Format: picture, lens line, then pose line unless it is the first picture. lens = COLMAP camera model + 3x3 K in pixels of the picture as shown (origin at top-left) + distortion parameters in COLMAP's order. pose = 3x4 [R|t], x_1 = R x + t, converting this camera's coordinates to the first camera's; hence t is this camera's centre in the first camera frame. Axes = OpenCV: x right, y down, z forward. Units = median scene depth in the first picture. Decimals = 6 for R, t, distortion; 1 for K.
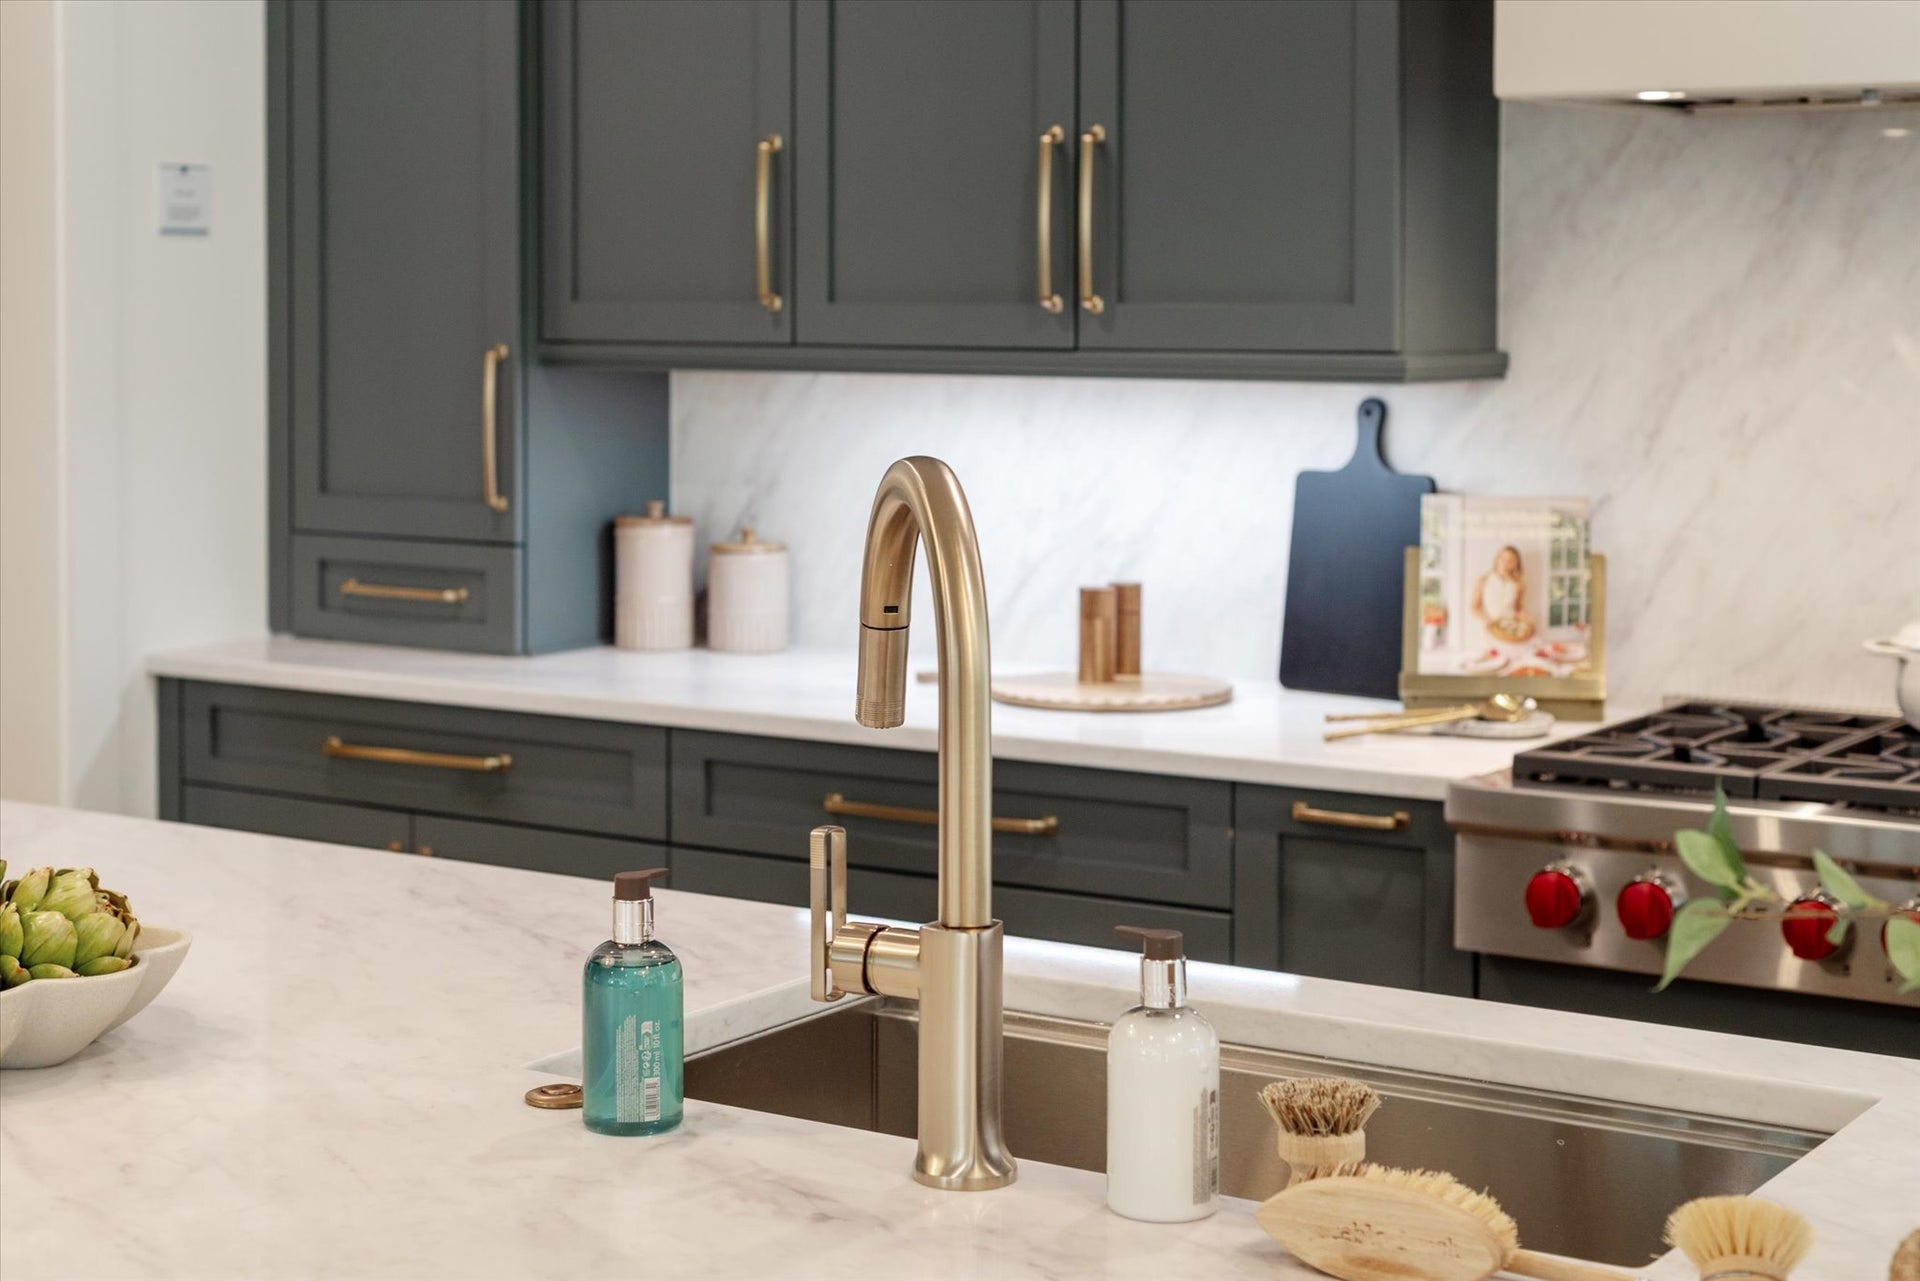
lens RADIAL K [[3169.0, 0, 960.0], [0, 3169.0, 640.5], [0, 0, 1]] dist [-0.010643, -0.035905]
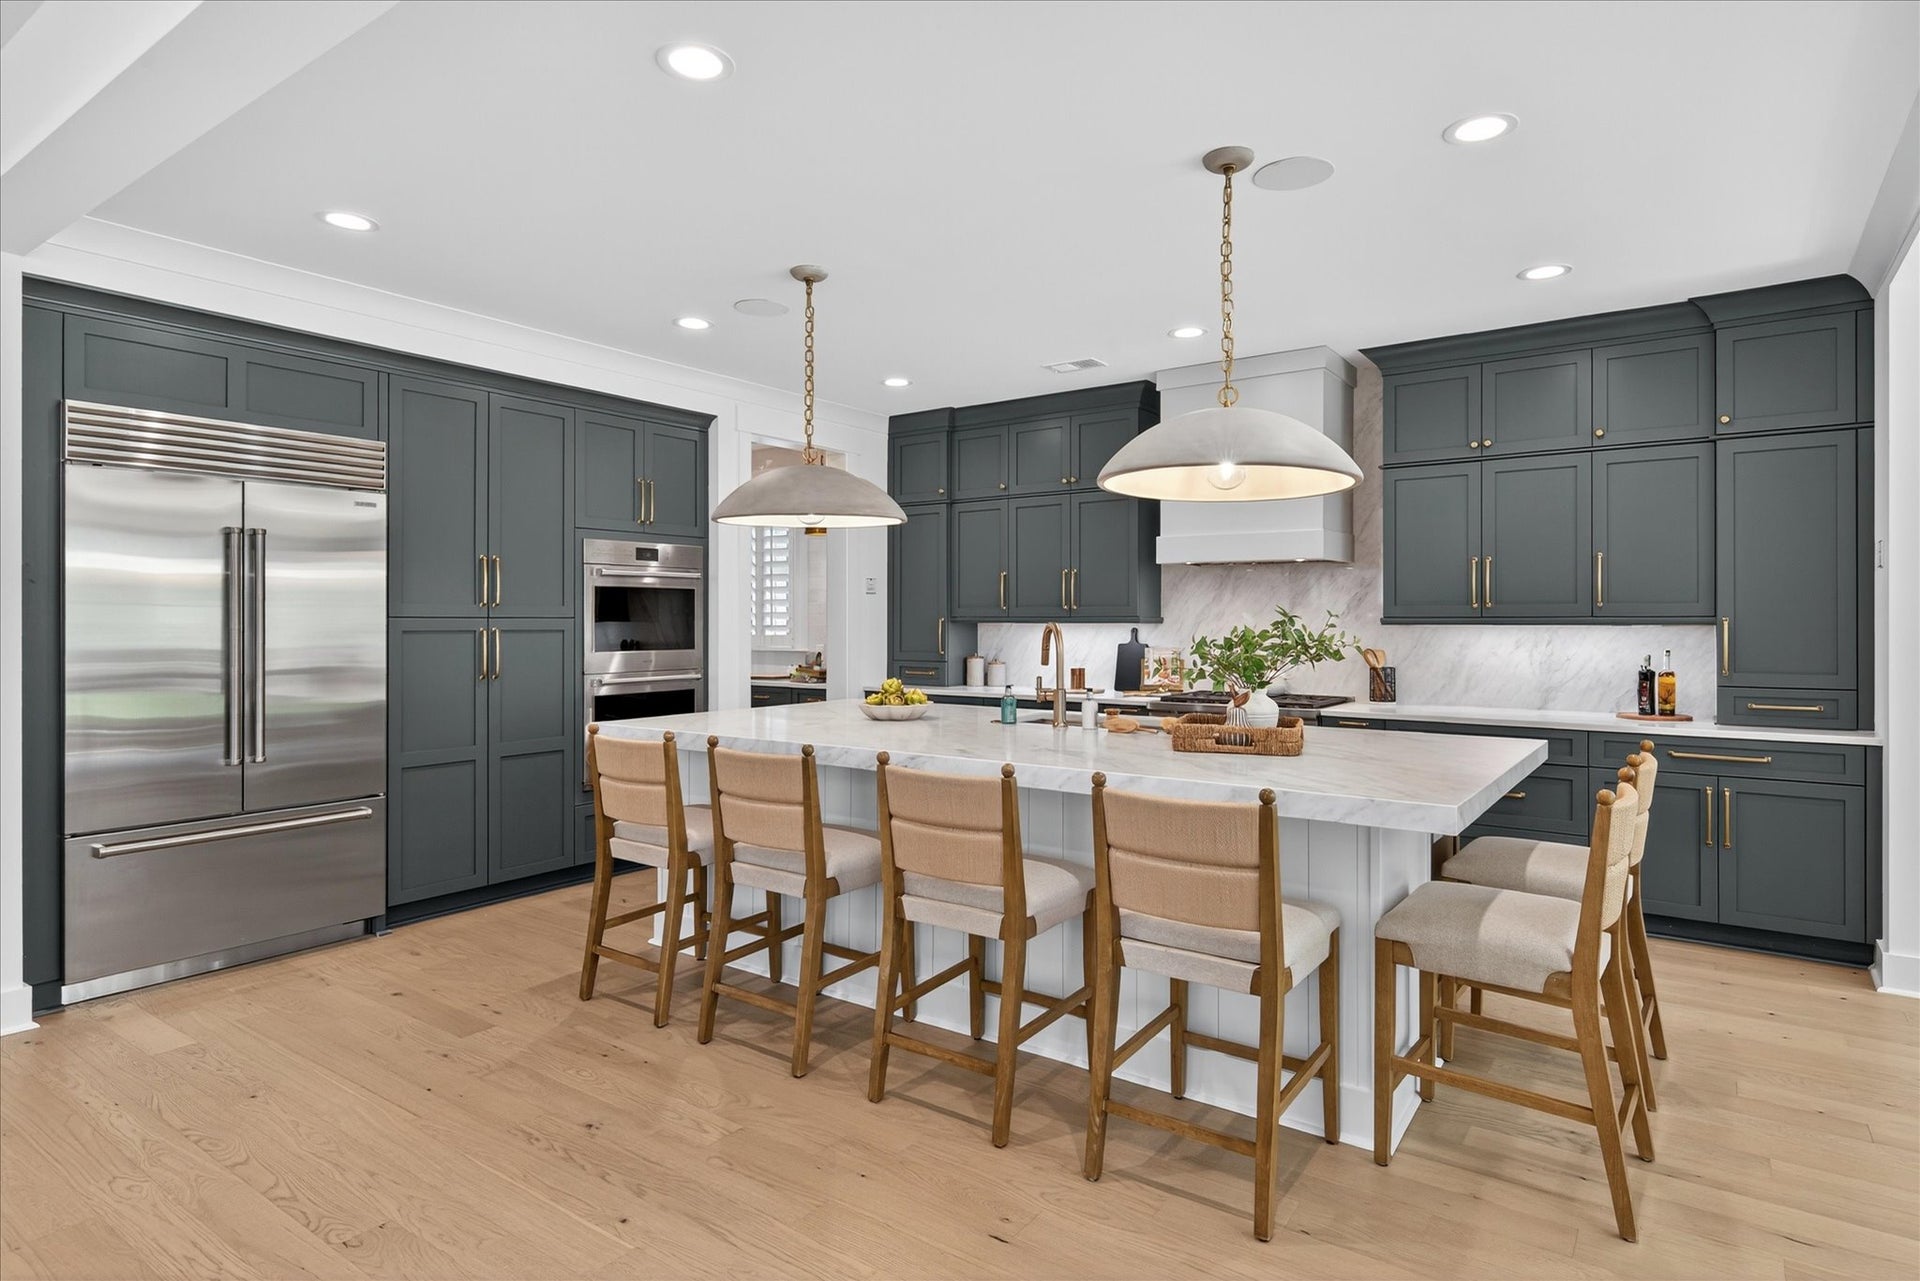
lens RADIAL K [[1032.0, 0, 965.6], [0, 1032.0, 619.1], [0, 0, 1]] dist [0.004599, 0.000468]
pose [[0.998249, -0.003420, -0.059052, -0.026923], [-0.002983, 0.994147, -0.107994, 0.075233], [0.059075, 0.107981, 0.992396, -0.515749]]
